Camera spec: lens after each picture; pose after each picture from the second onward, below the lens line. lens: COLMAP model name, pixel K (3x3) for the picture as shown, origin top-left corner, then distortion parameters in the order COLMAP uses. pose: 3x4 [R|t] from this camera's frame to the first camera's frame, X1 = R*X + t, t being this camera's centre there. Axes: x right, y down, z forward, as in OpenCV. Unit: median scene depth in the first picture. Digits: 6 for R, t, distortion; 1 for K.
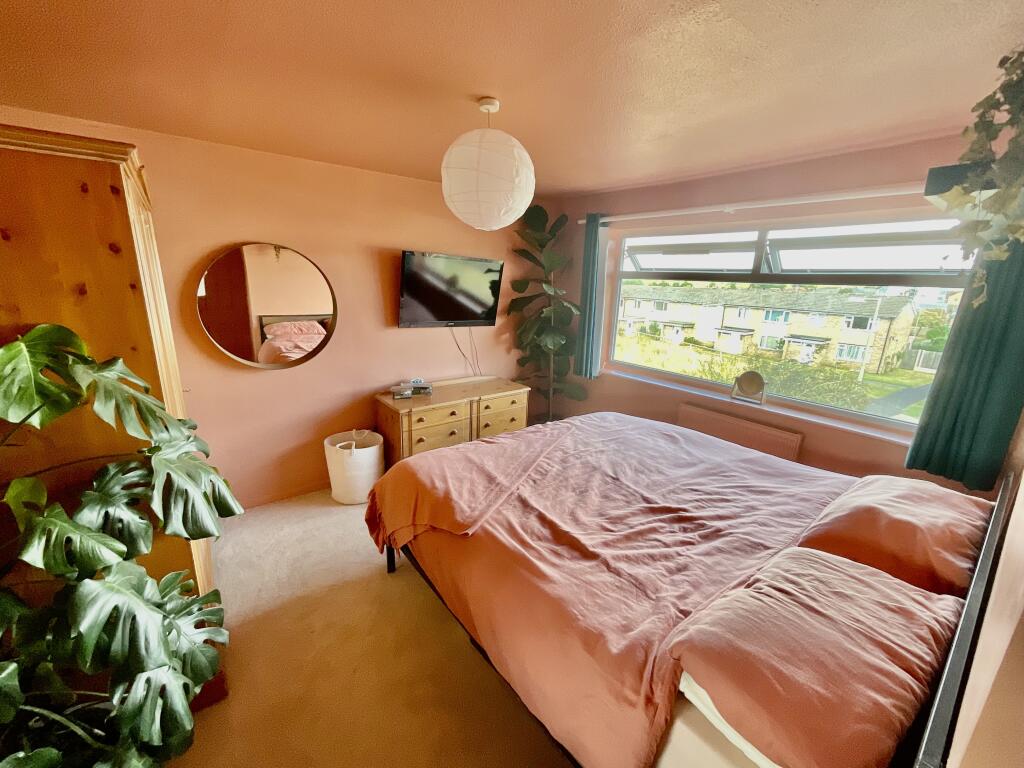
lens RADIAL K [[411.4, 0, 511.1], [0, 411.4, 380.7], [0, 0, 1]] dist [-0.000674, 0.000028]
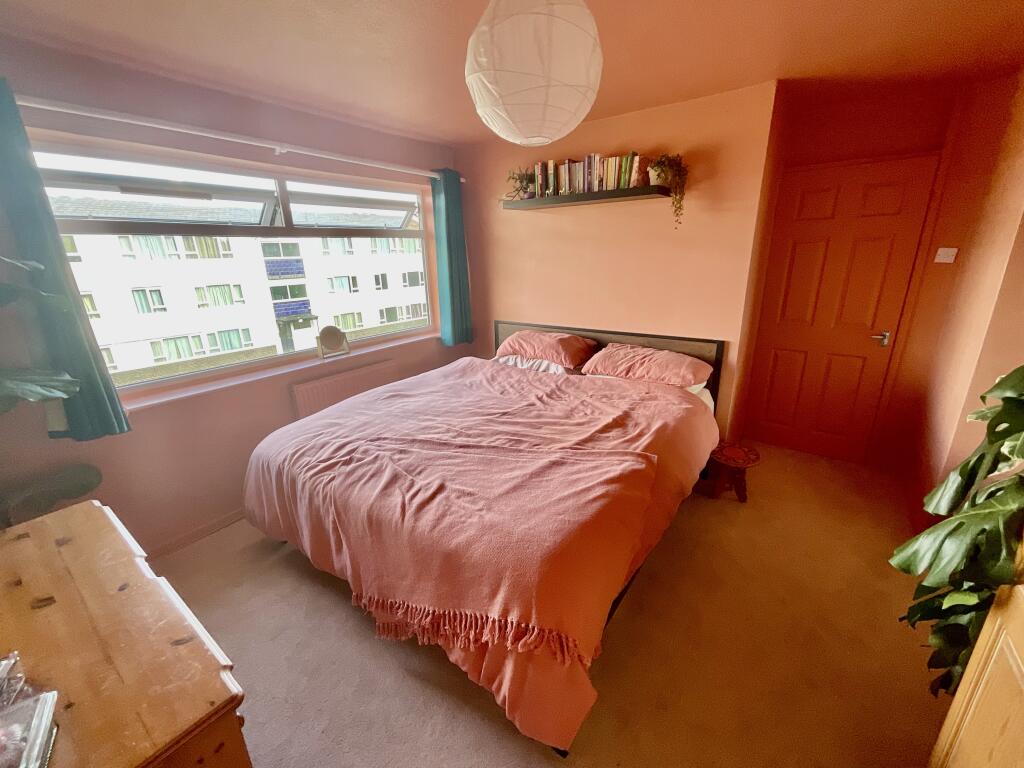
lens RADIAL K [[411.4, 0, 511.1], [0, 411.4, 380.7], [0, 0, 1]] dist [-0.000674, 0.000028]
pose [[-0.263696, -0.311143, 0.913047, -0.744285], [0.254628, 0.890523, 0.377006, -0.255048], [-0.930392, 0.331902, -0.155601, 1.162345]]
